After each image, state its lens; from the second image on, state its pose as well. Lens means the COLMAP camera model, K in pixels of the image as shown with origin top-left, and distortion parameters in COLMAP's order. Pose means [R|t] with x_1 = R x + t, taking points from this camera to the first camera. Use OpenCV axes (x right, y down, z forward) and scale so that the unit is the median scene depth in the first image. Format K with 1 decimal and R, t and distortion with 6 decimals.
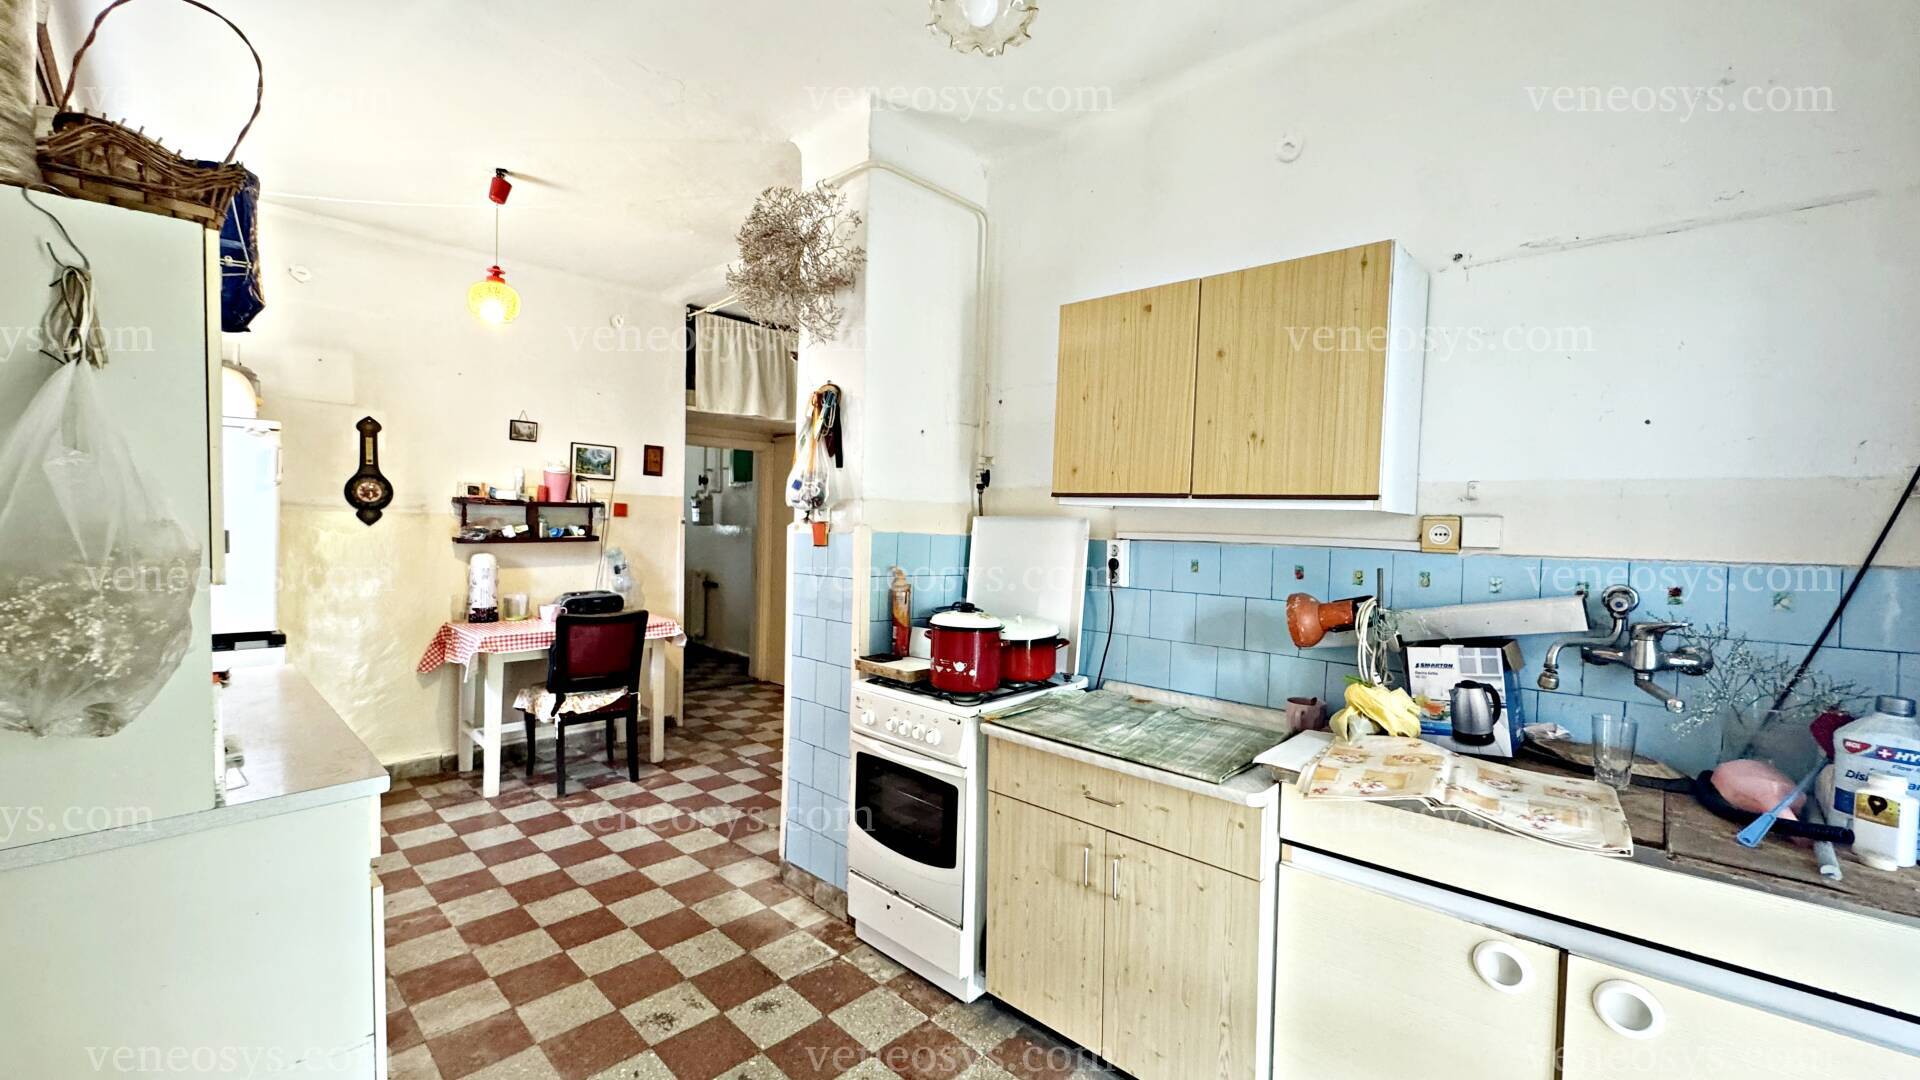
lens RADIAL K [[765.7, 0, 962.4], [0, 765.7, 541.6], [0, 0, 1]] dist [-0.004993, 0.000338]
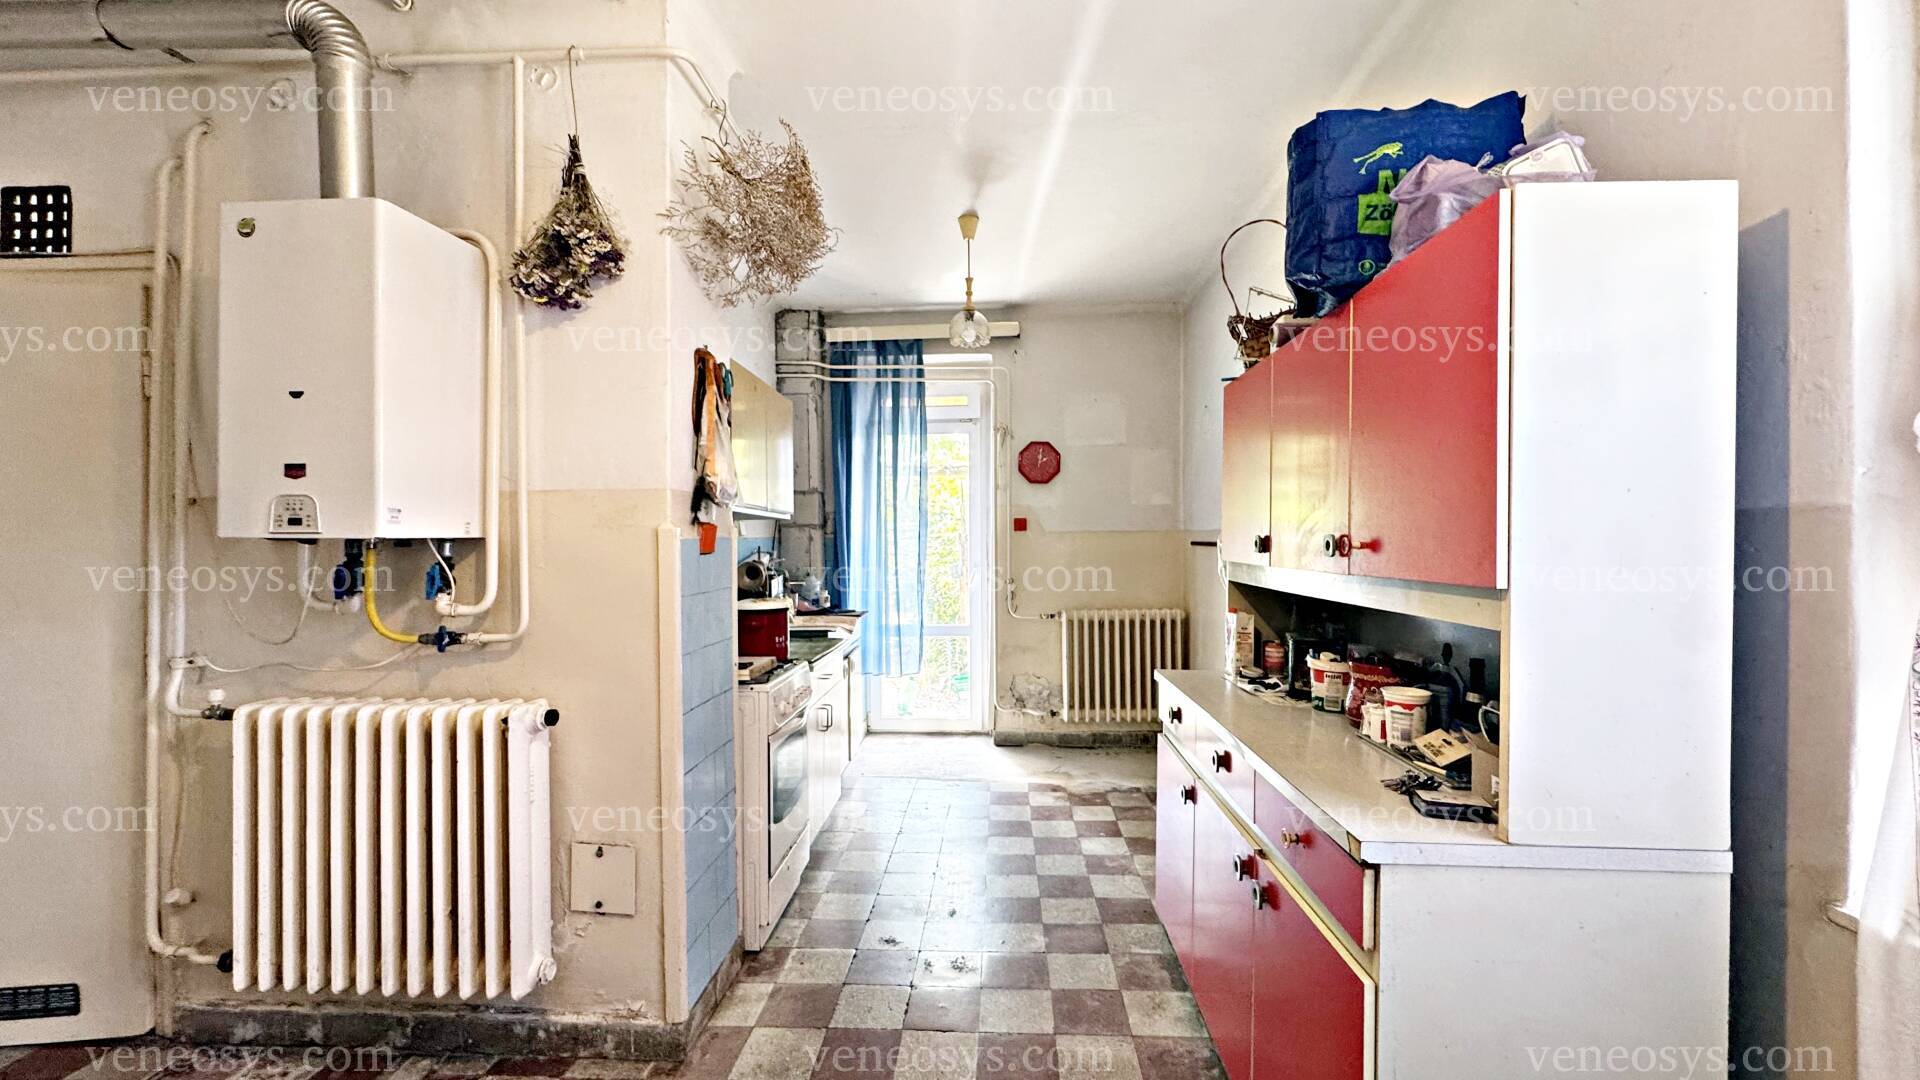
lens RADIAL K [[765.7, 0, 962.4], [0, 765.7, 541.6], [0, 0, 1]] dist [-0.004993, 0.000338]
pose [[-0.653127, -0.021392, 0.756946, -0.673274], [0.008022, 0.999349, 0.035164, -0.022674], [-0.757206, 0.029039, -0.652530, 0.931594]]
